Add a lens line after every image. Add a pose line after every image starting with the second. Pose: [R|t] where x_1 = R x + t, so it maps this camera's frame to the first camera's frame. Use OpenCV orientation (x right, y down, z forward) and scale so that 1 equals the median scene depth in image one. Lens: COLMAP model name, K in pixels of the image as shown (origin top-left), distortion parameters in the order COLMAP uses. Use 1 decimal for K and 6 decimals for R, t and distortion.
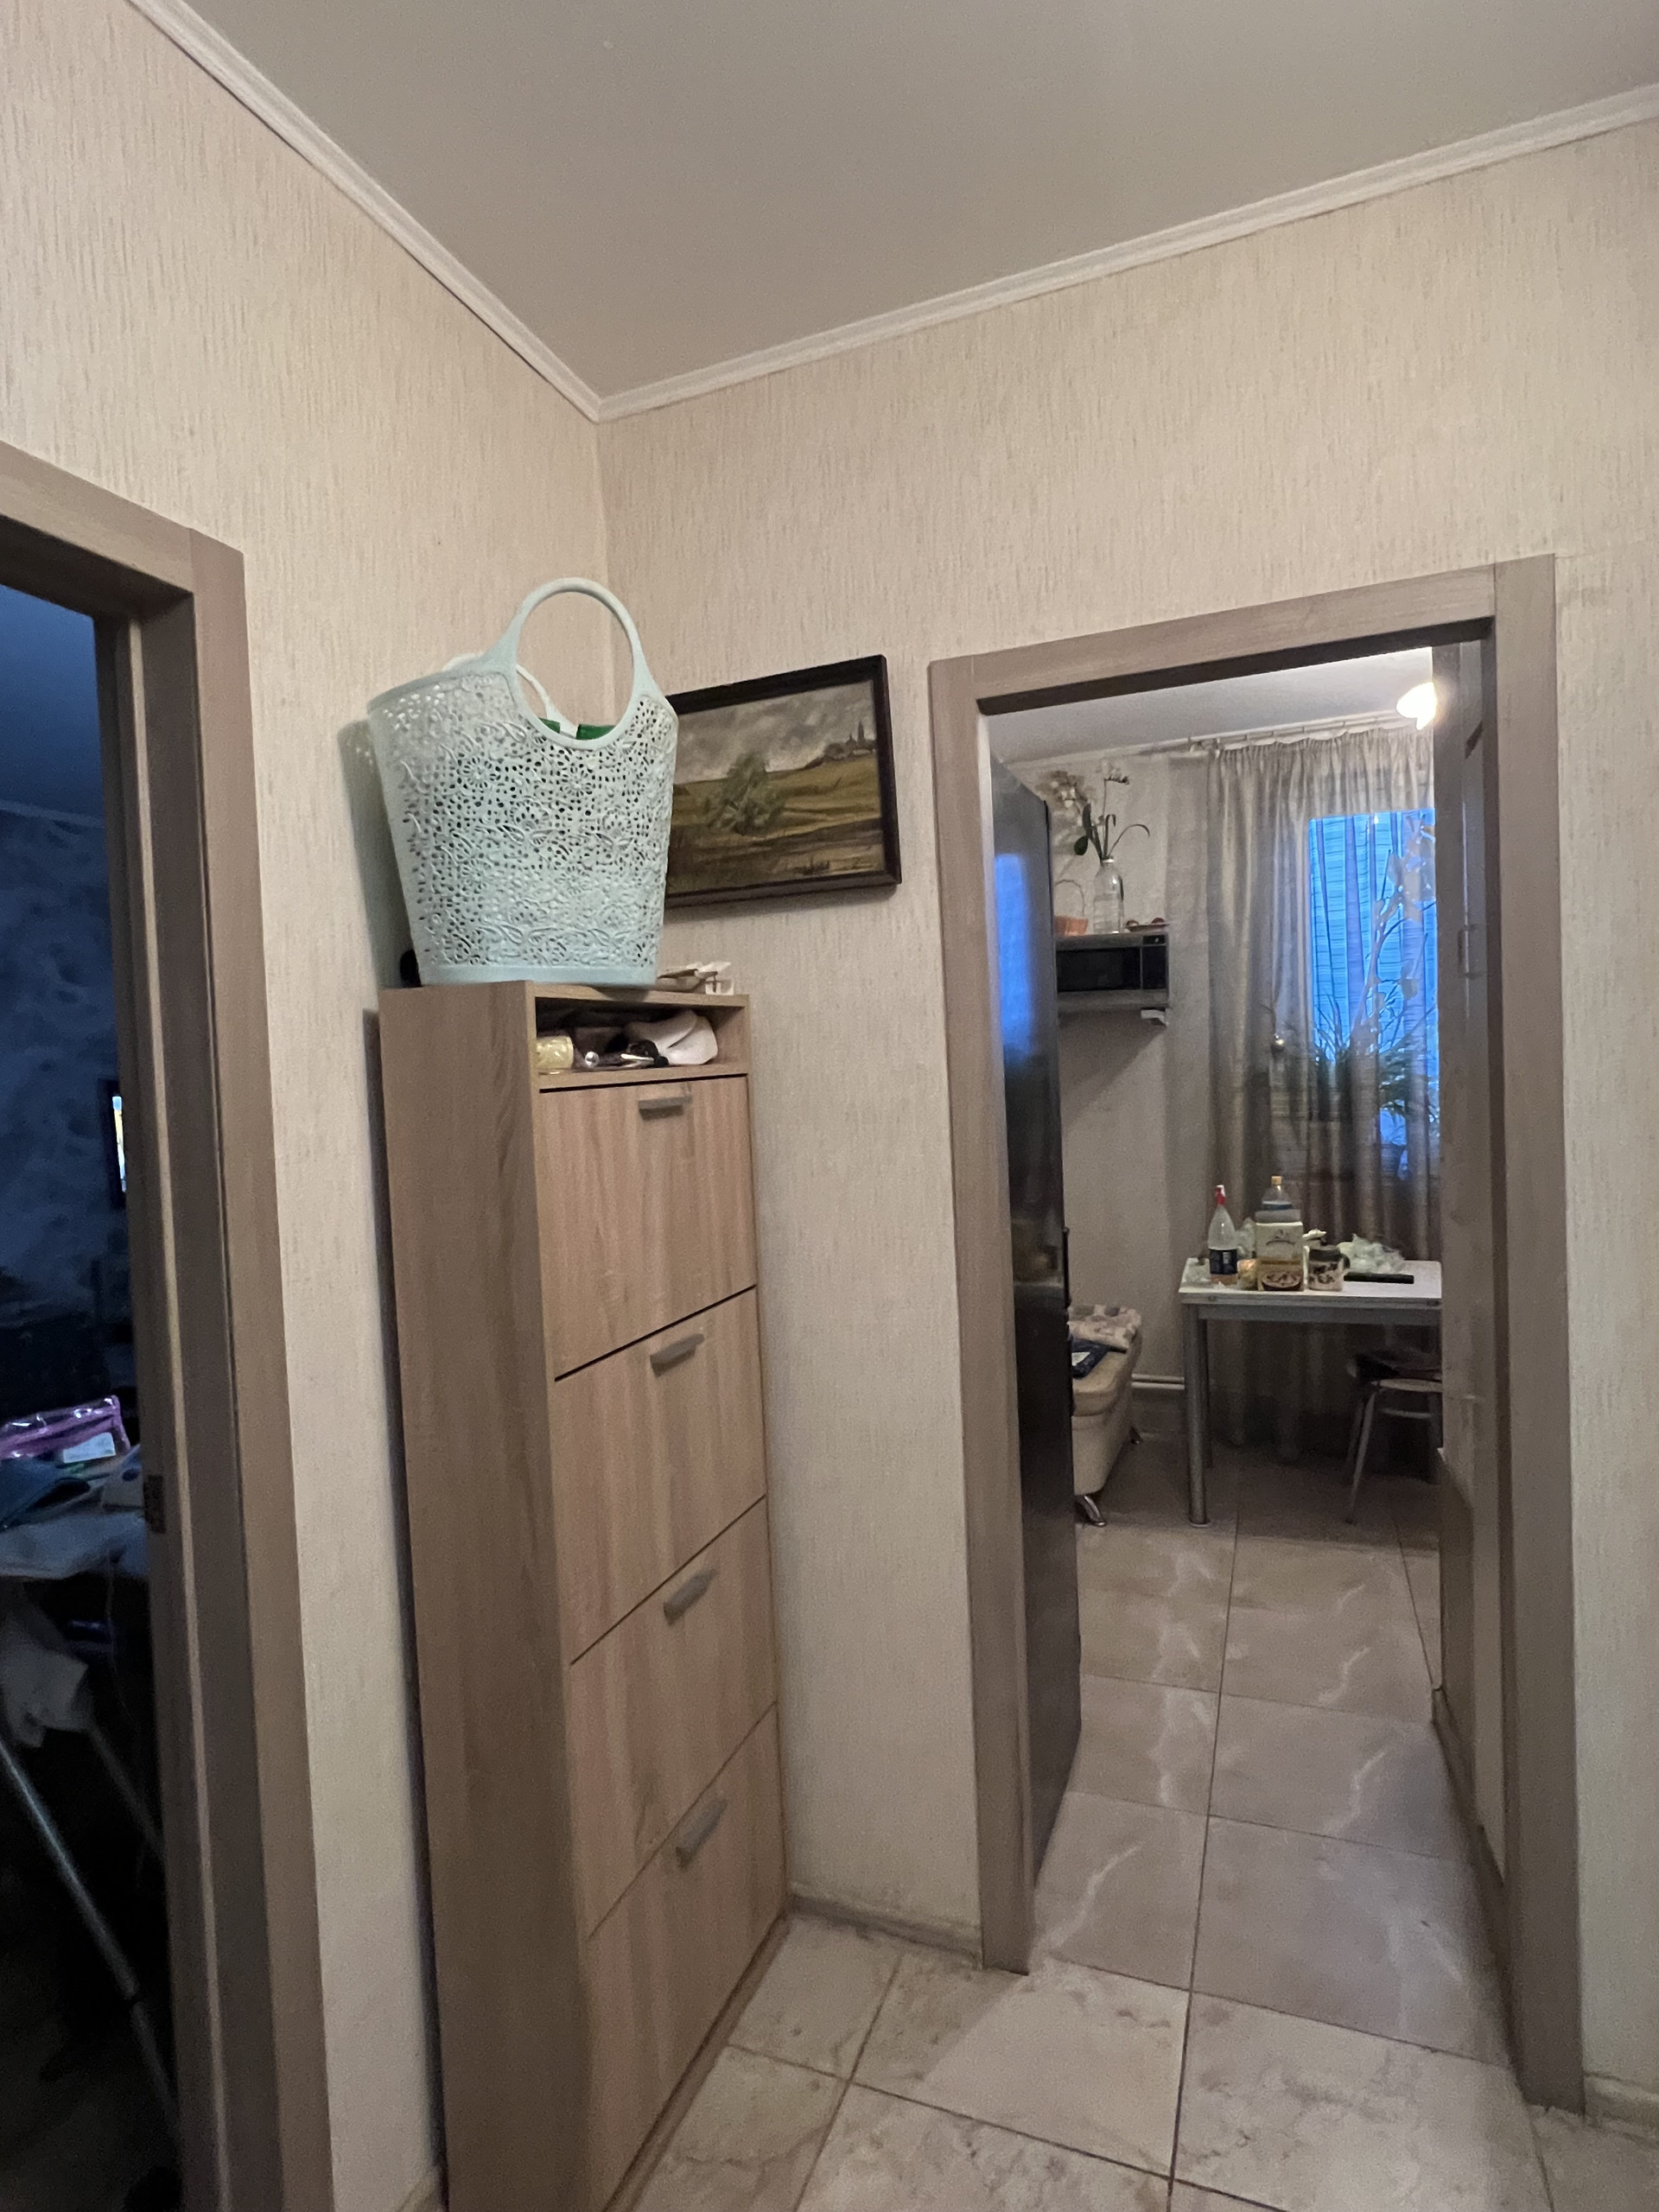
lens RADIAL K [[1167.1, 0, 820.8], [0, 1167.1, 1101.9], [0, 0, 1]] dist [0.000624, 0.000719]
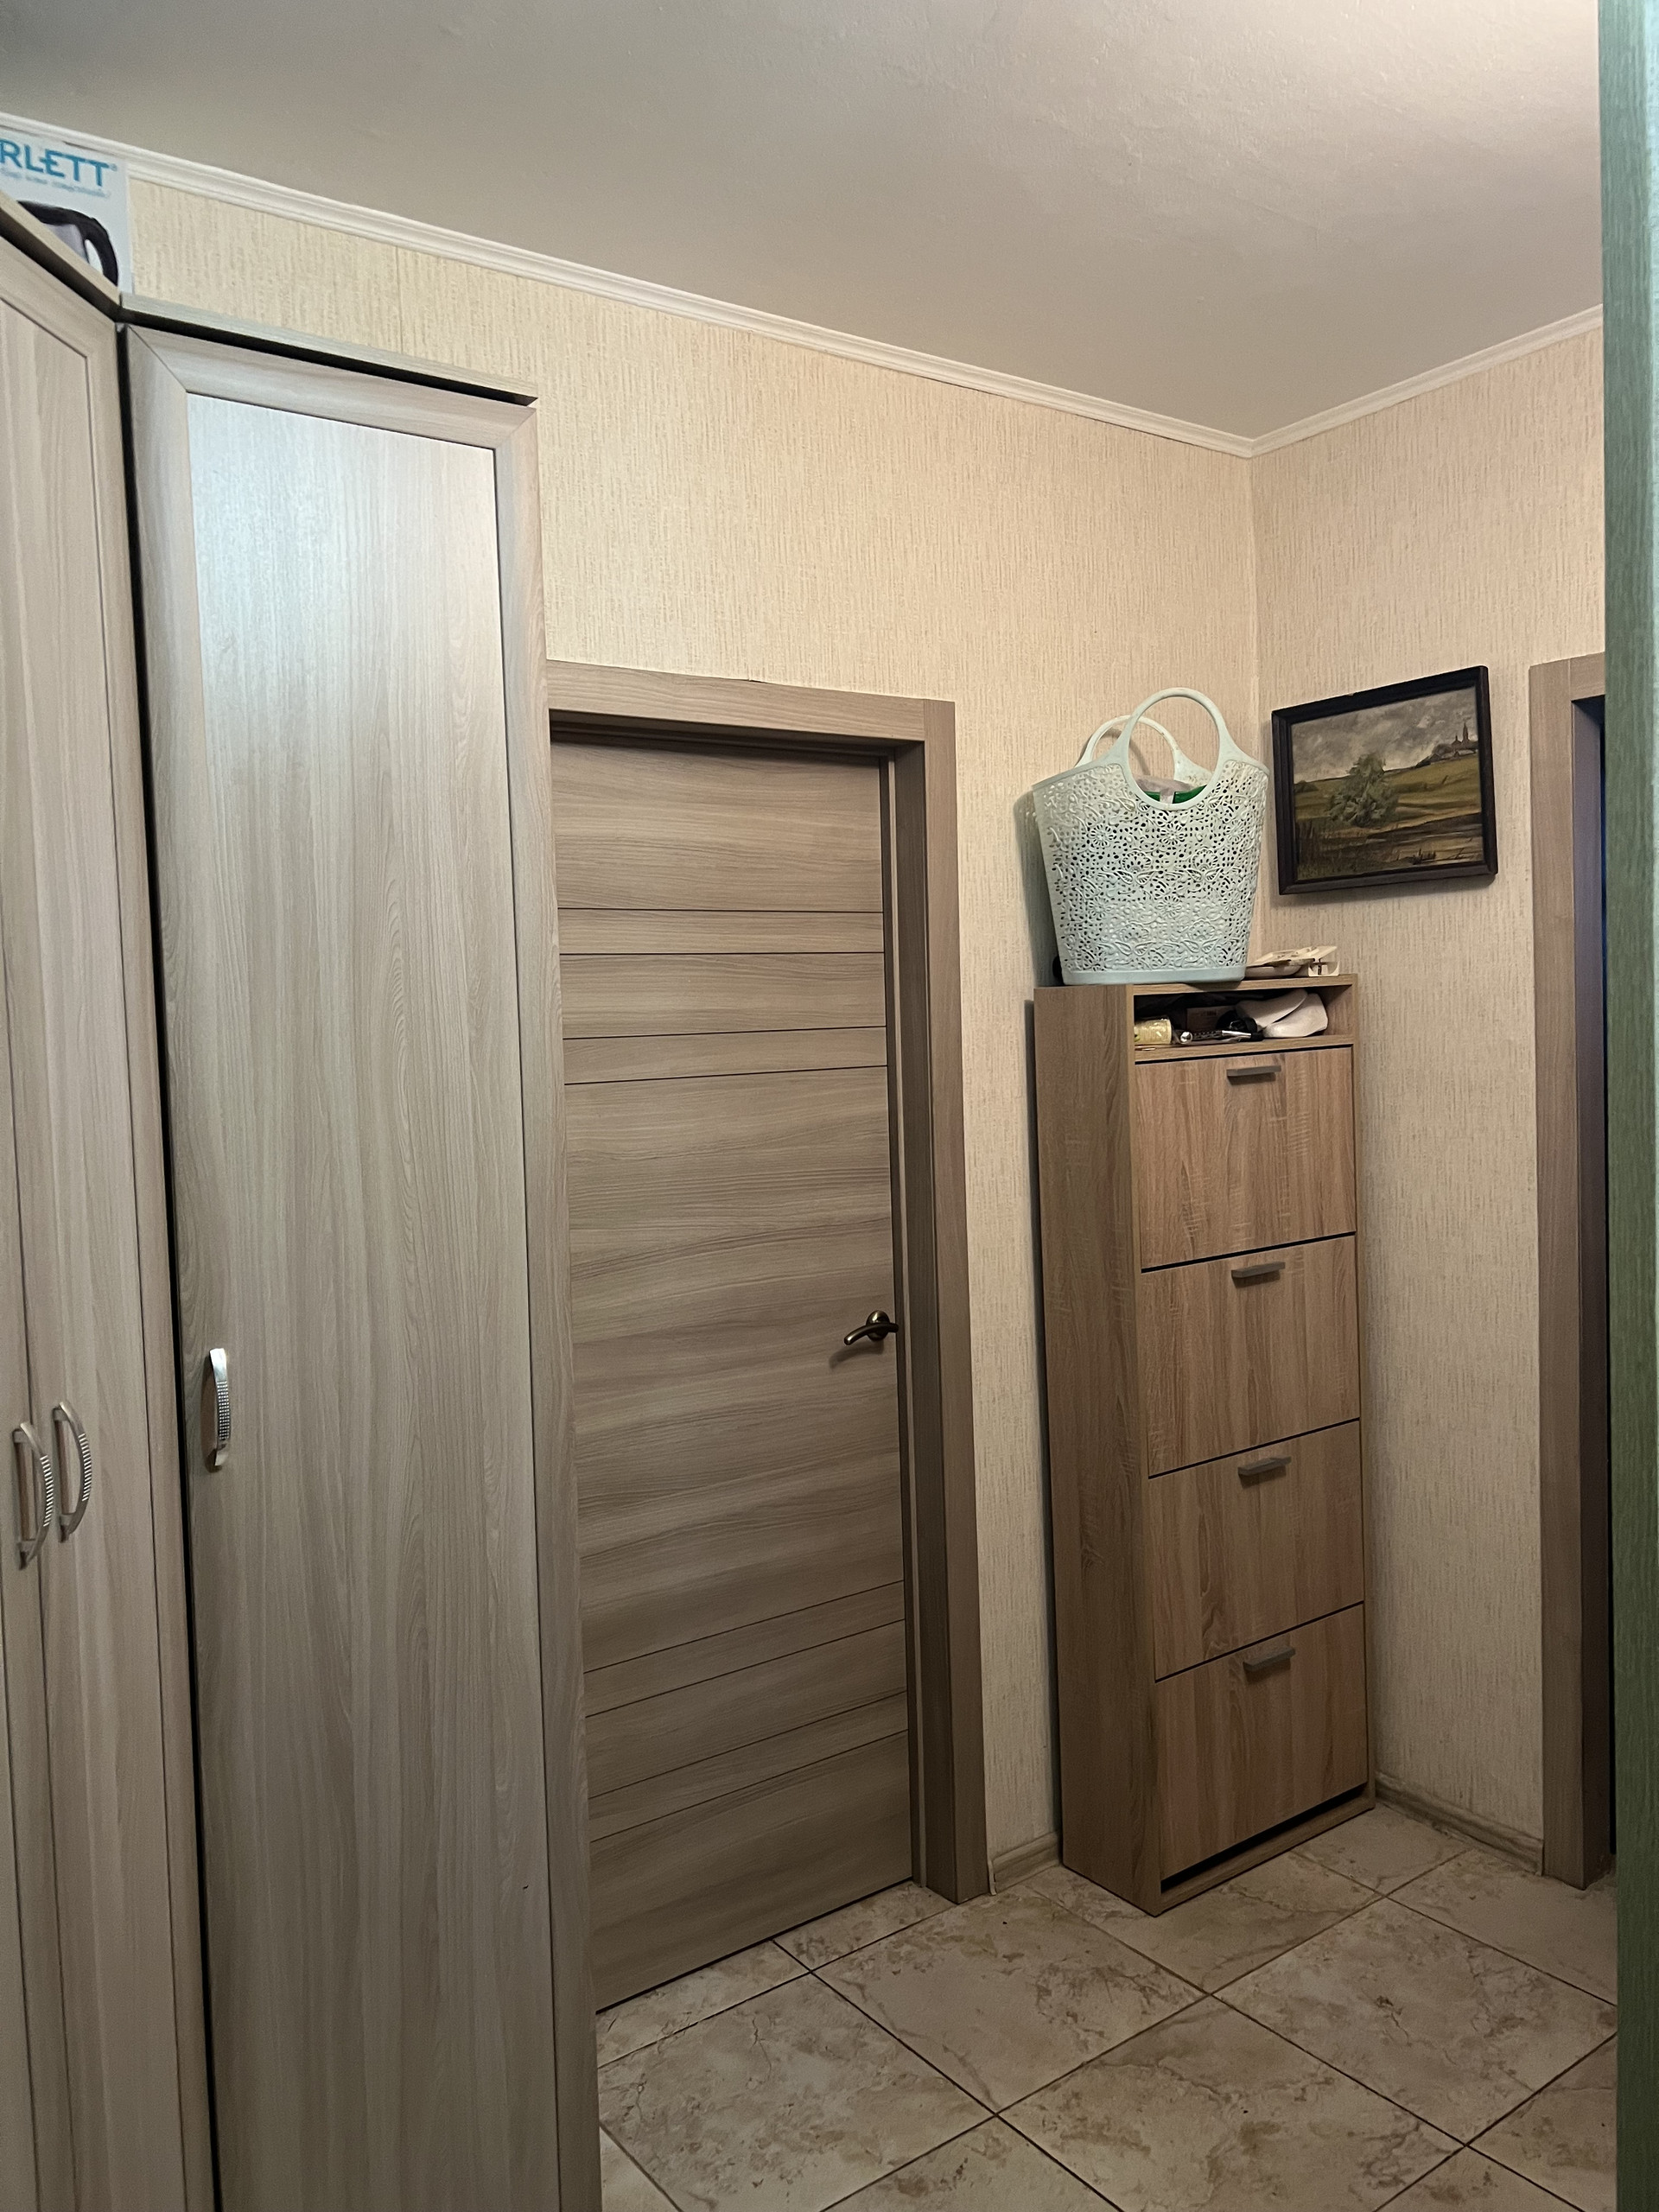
lens RADIAL K [[1683.0, 0, 829.8], [0, 1683.0, 1102.5], [0, 0, 1]] dist [-0.032993, 0.034293]
pose [[0.850513, 0.043721, -0.524133, 0.410761], [-0.019504, 0.998475, 0.051640, -0.048031], [0.525592, -0.033698, 0.850069, -0.736466]]
